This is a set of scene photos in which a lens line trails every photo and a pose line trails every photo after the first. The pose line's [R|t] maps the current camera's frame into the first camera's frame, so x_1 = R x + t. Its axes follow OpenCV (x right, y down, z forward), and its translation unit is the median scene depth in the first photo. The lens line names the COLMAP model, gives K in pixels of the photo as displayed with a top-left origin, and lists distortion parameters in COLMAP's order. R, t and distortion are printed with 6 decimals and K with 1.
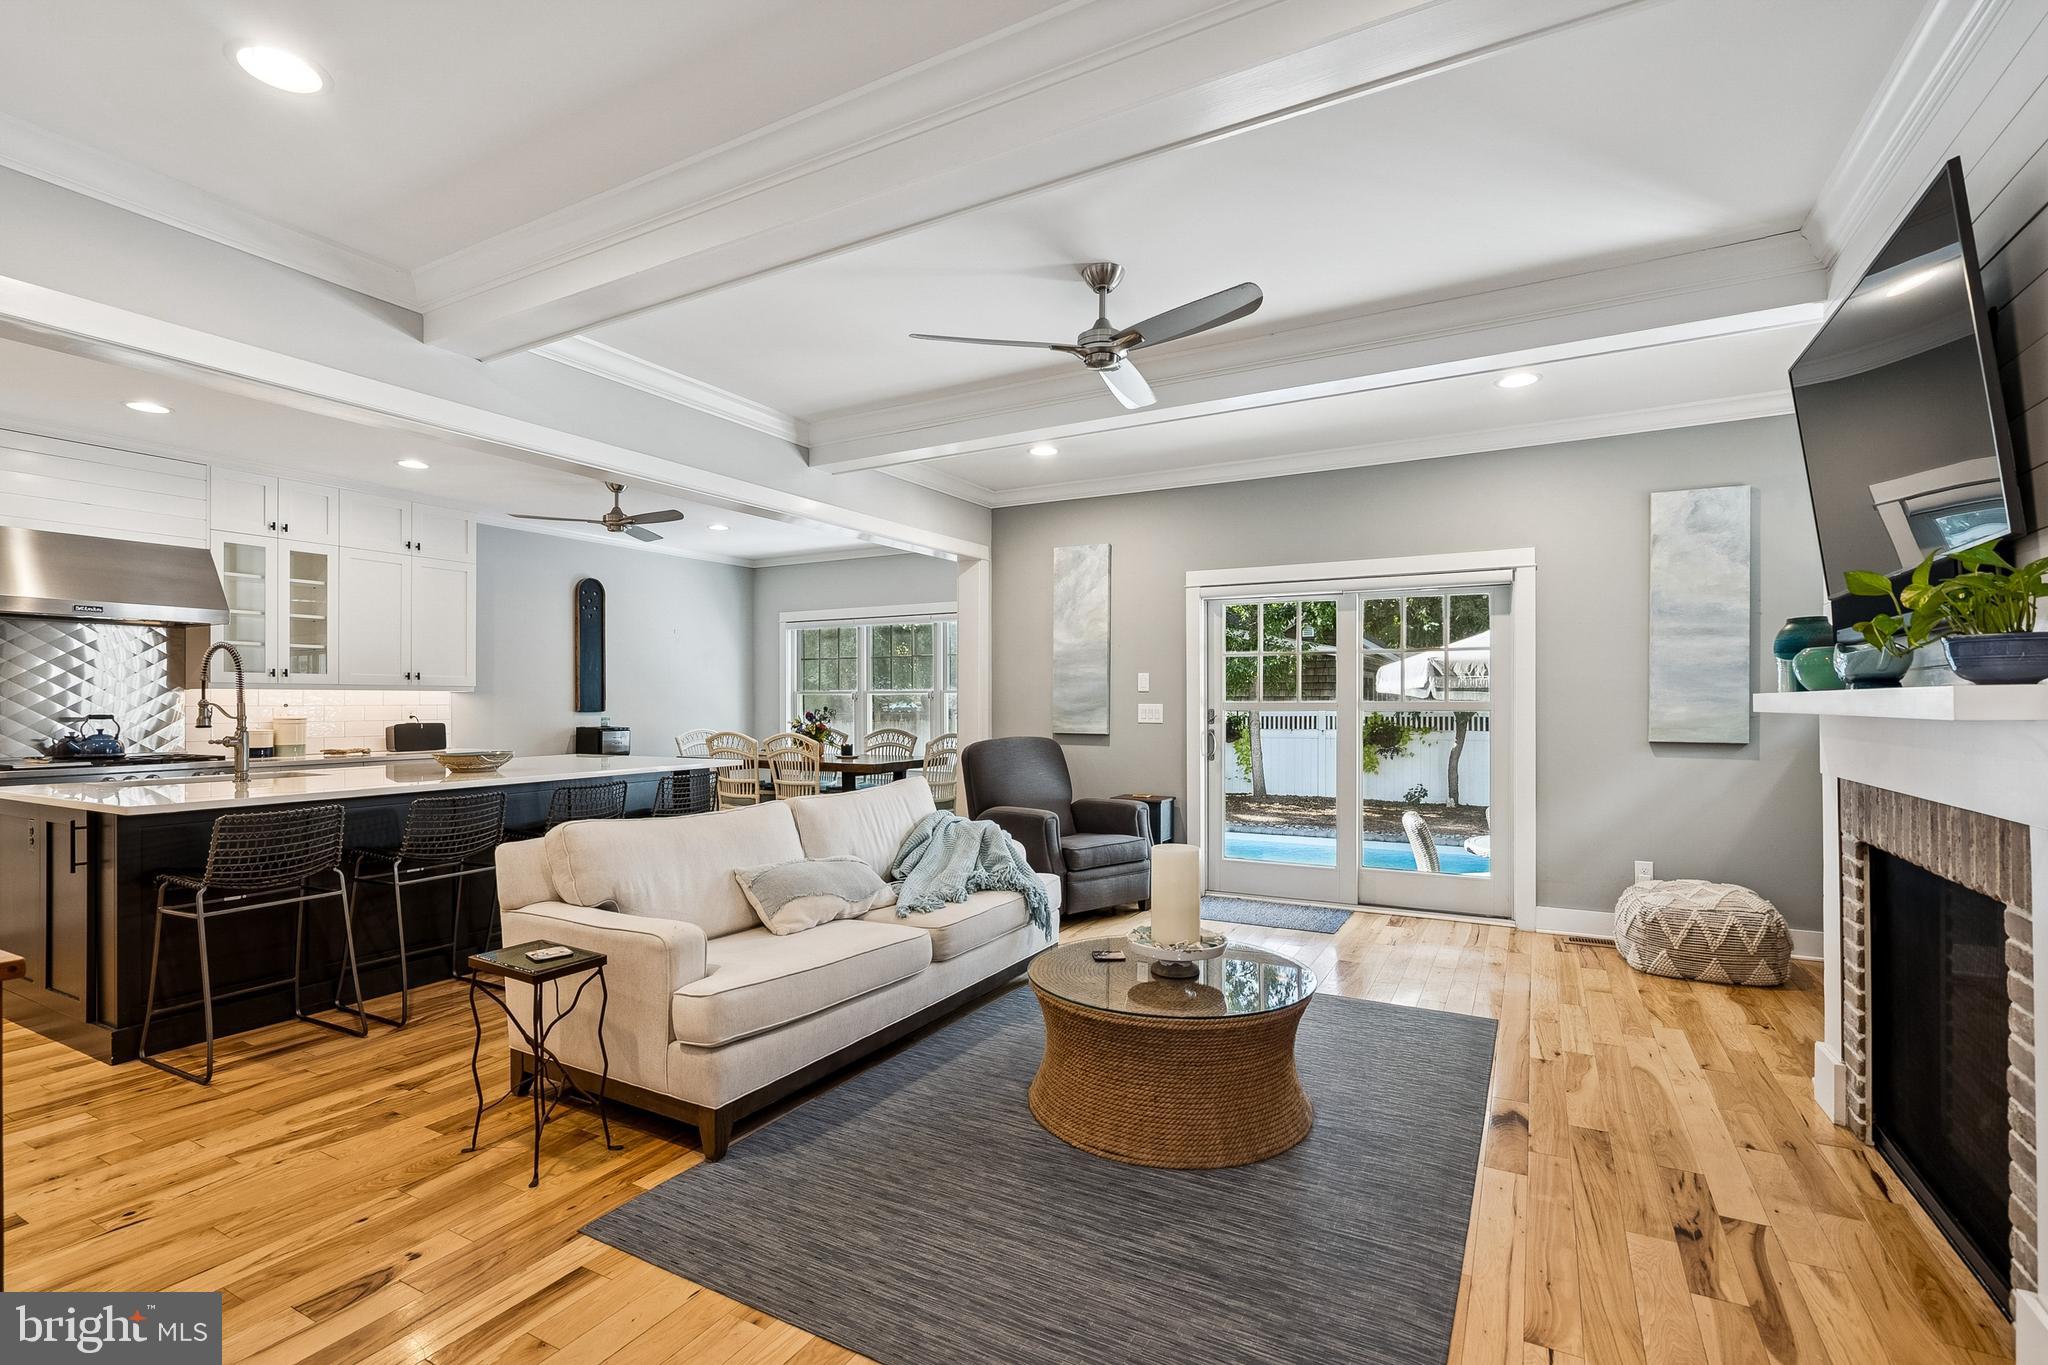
lens RADIAL K [[936.1, 0, 1022.4], [0, 936.1, 700.9], [0, 0, 1]] dist [-0.000703, 0.000108]
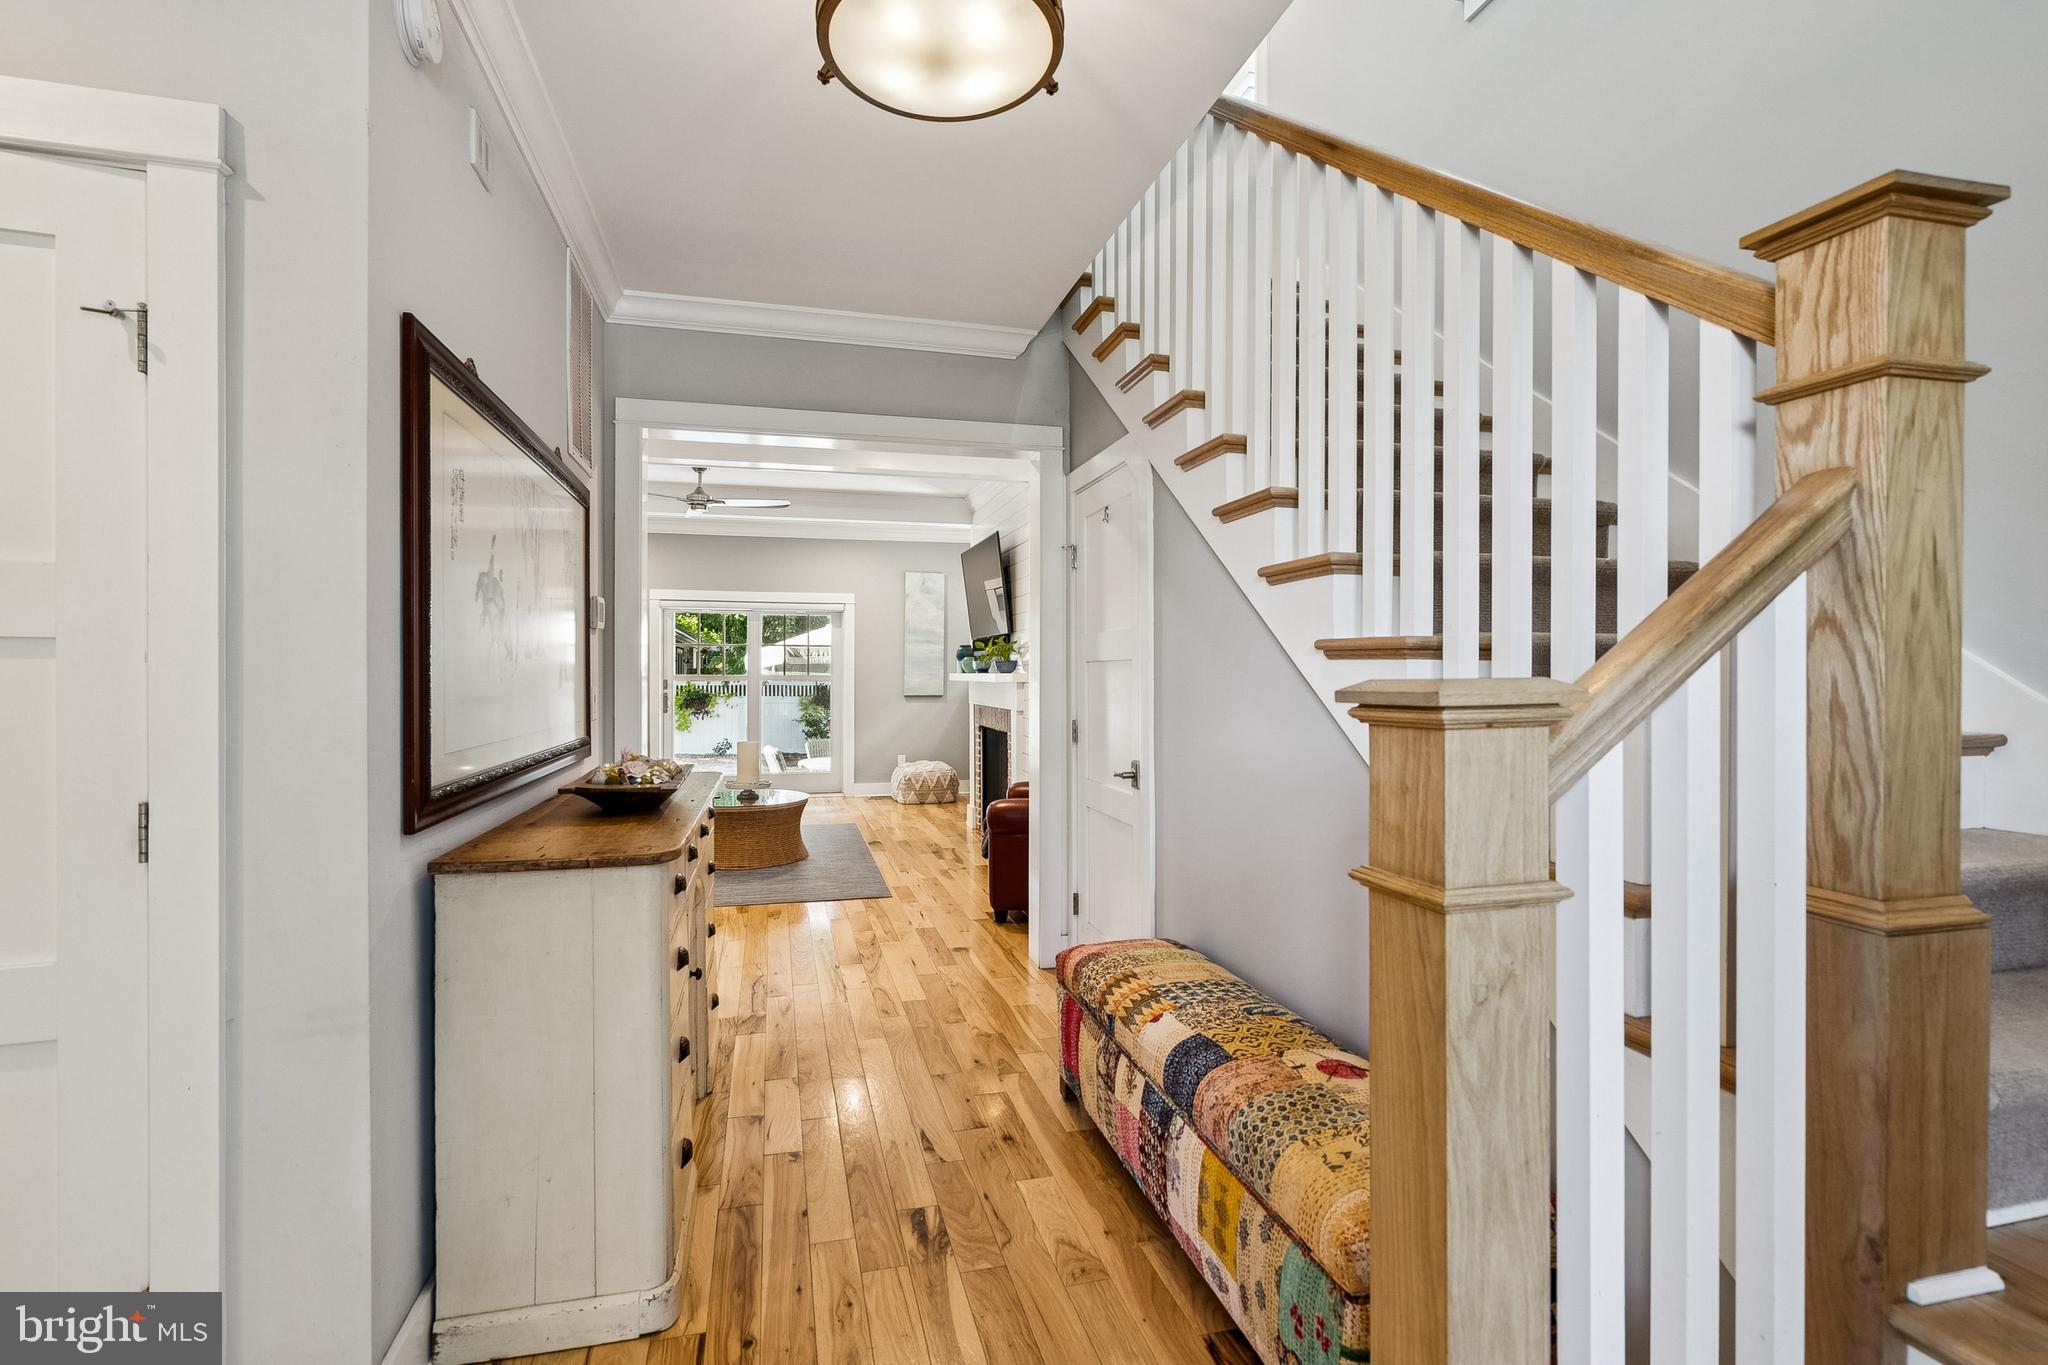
lens RADIAL K [[936.1, 0, 1018.8], [0, 936.1, 677.2], [0, 0, 1]] dist [-0.000703, 0.000108]
pose [[0.725214, -0.002522, 0.688518, -0.493442], [-0.002901, 0.999973, 0.006719, -0.008558], [-0.688517, -0.006870, 0.725188, -0.577745]]
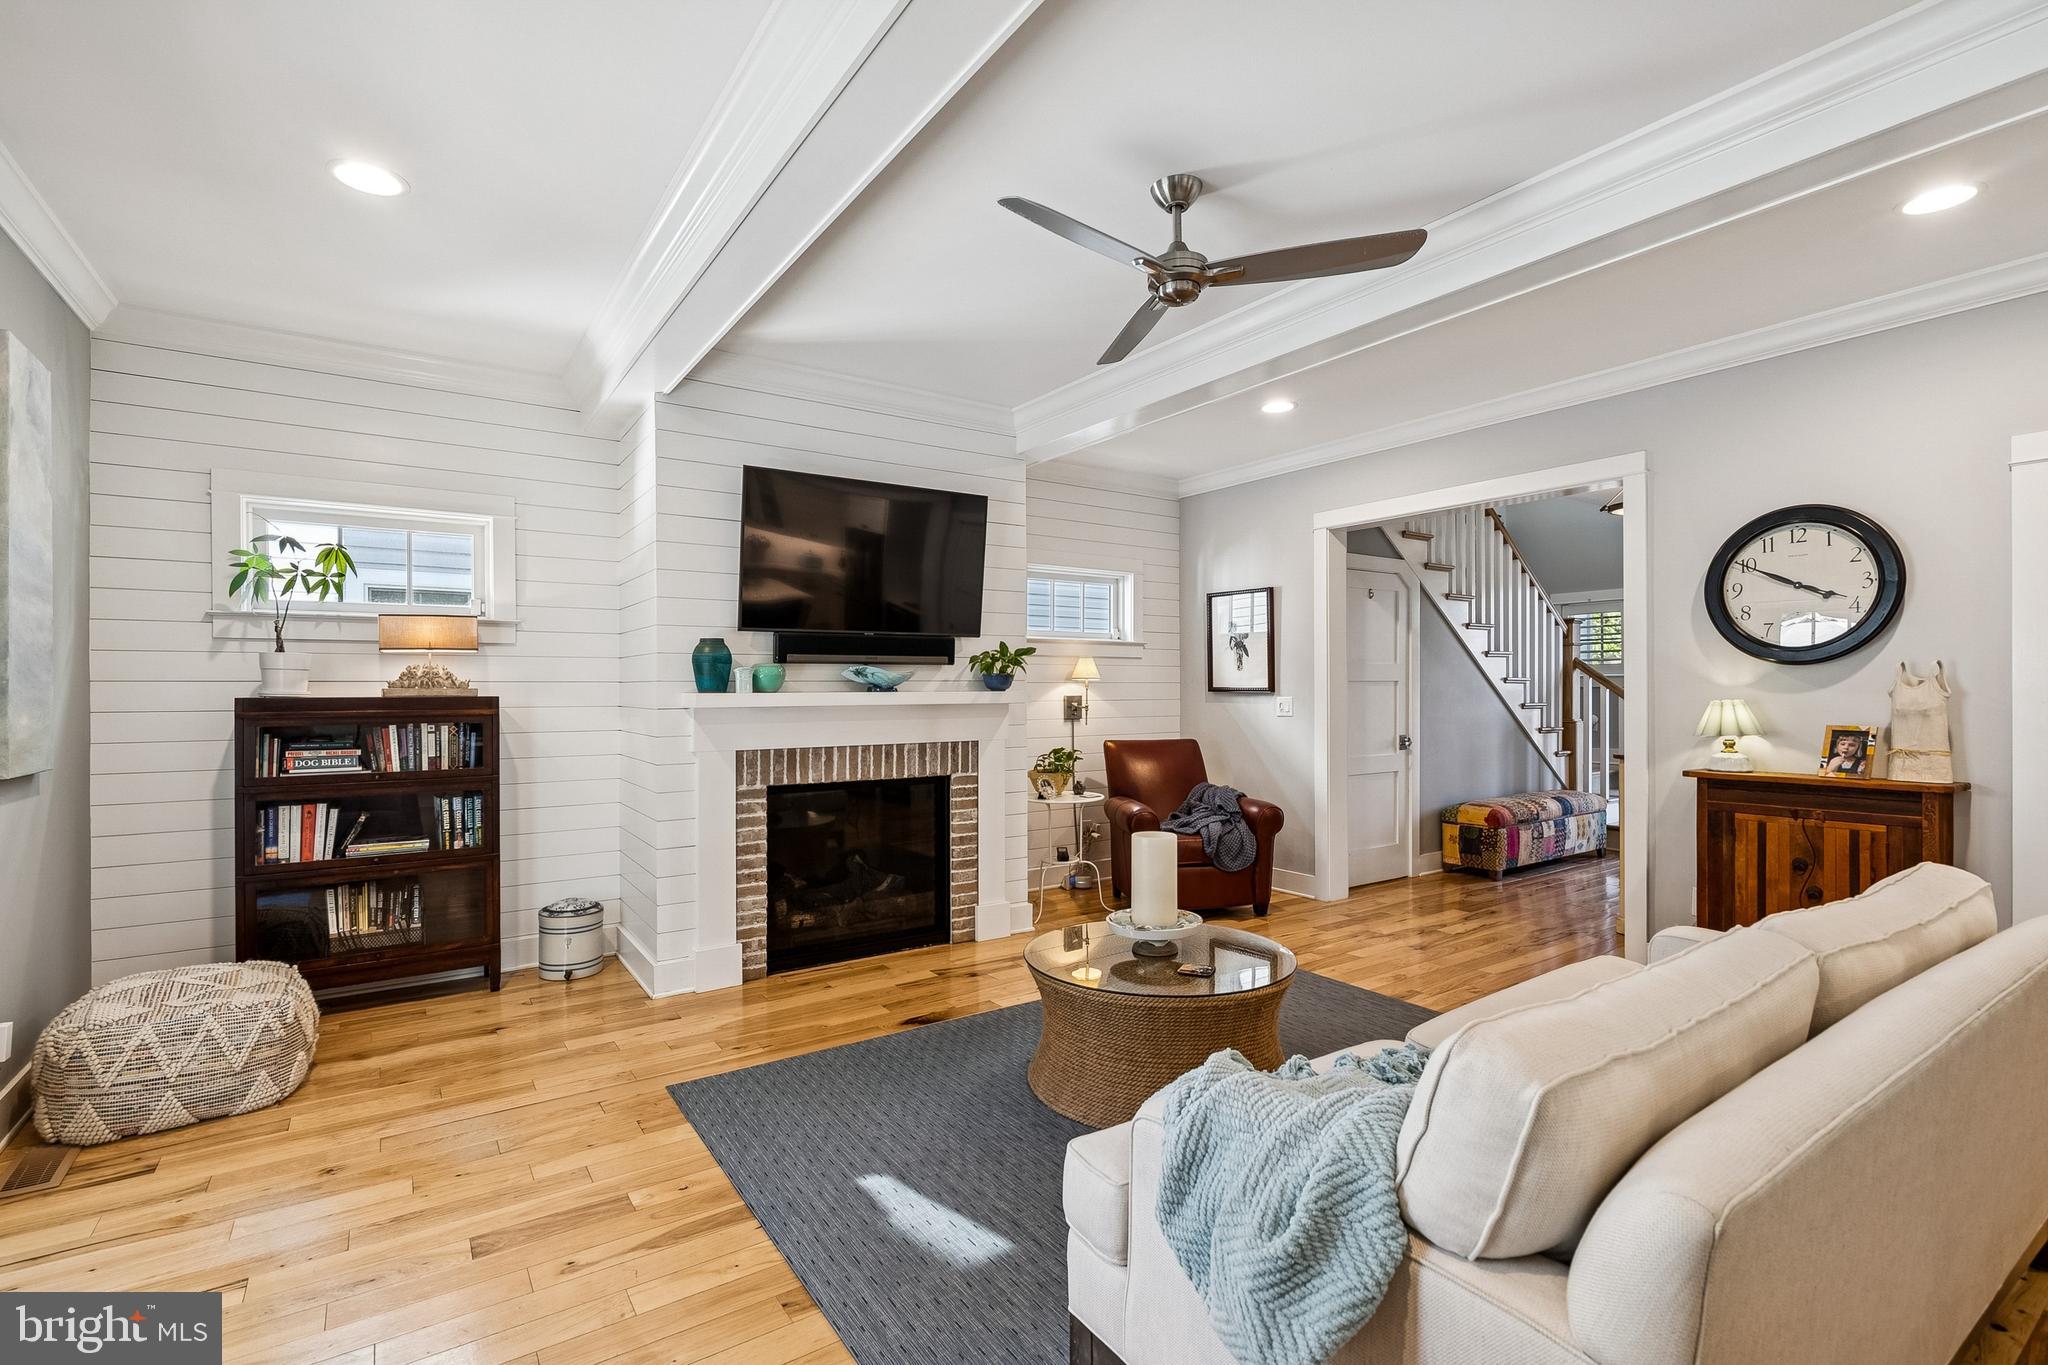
lens RADIAL K [[936.1, 0, 1017.7], [0, 936.1, 691.6], [0, 0, 1]] dist [-0.000703, 0.000108]
pose [[-0.889937, 0.005755, 0.456046, -0.108007], [0.006872, 0.999976, 0.000790, -0.005216], [-0.456031, 0.003837, -0.889956, 1.155342]]
